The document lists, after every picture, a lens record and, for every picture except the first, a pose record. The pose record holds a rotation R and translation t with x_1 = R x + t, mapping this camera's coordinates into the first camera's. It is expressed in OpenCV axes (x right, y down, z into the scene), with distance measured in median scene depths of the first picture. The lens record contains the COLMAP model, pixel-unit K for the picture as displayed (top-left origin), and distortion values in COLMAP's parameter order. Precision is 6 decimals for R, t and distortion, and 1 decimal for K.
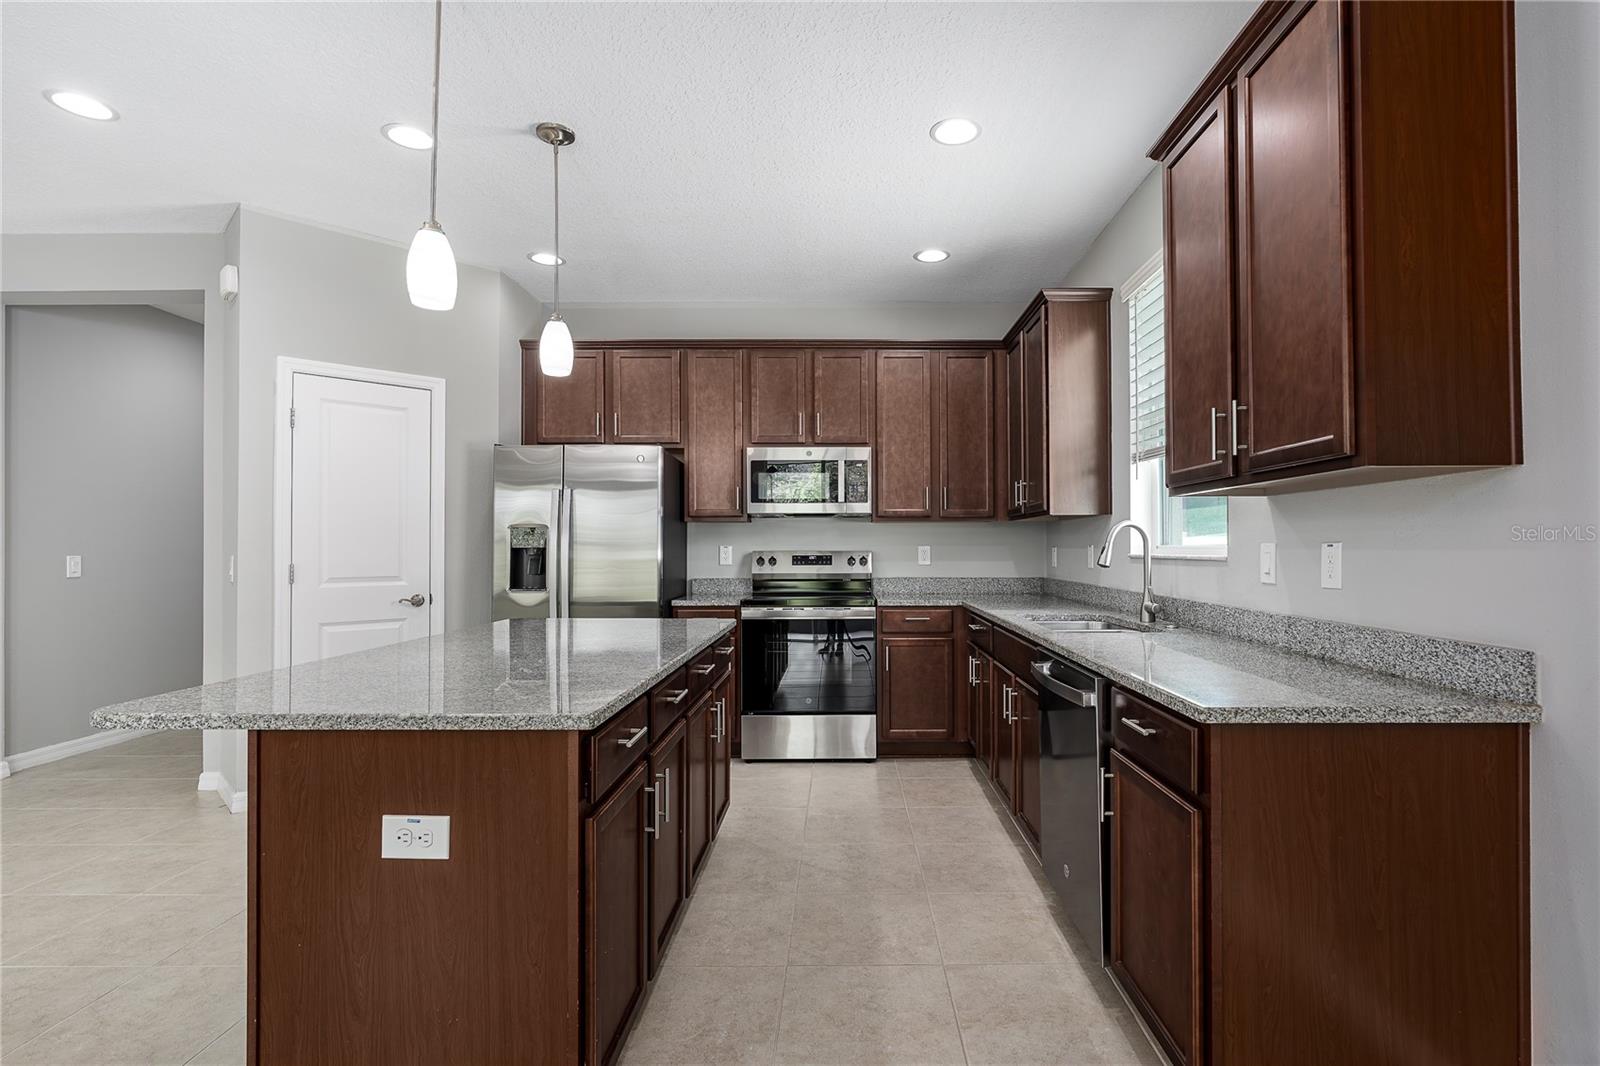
lens RADIAL K [[783.0, 0, 840.6], [0, 783.0, 537.8], [0, 0, 1]] dist [-0.004207, 0.000816]
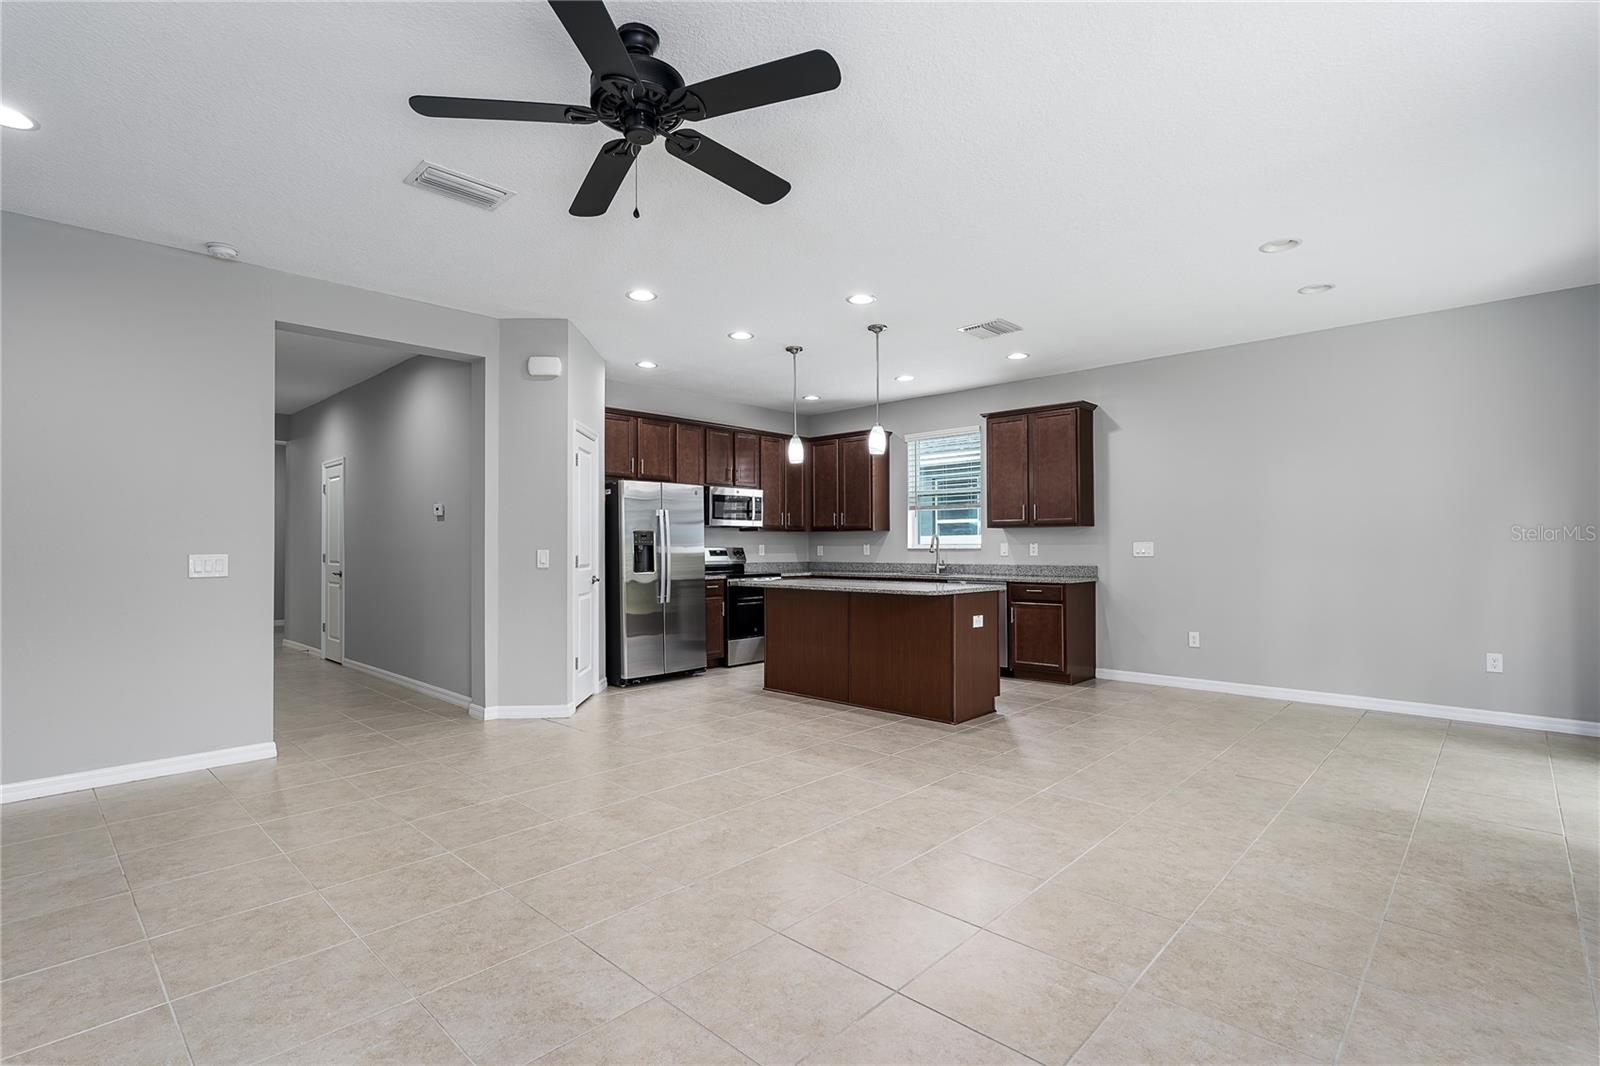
lens RADIAL K [[769.2, 0, 800.0], [0, 769.2, 533.0], [0, 0, 1]] dist [-0.002887, -0.000118]
pose [[0.683234, 0.013241, 0.730079, -1.276708], [-0.006658, 0.999907, -0.011903, 0.004282], [-0.730169, 0.003272, 0.683259, -0.295235]]
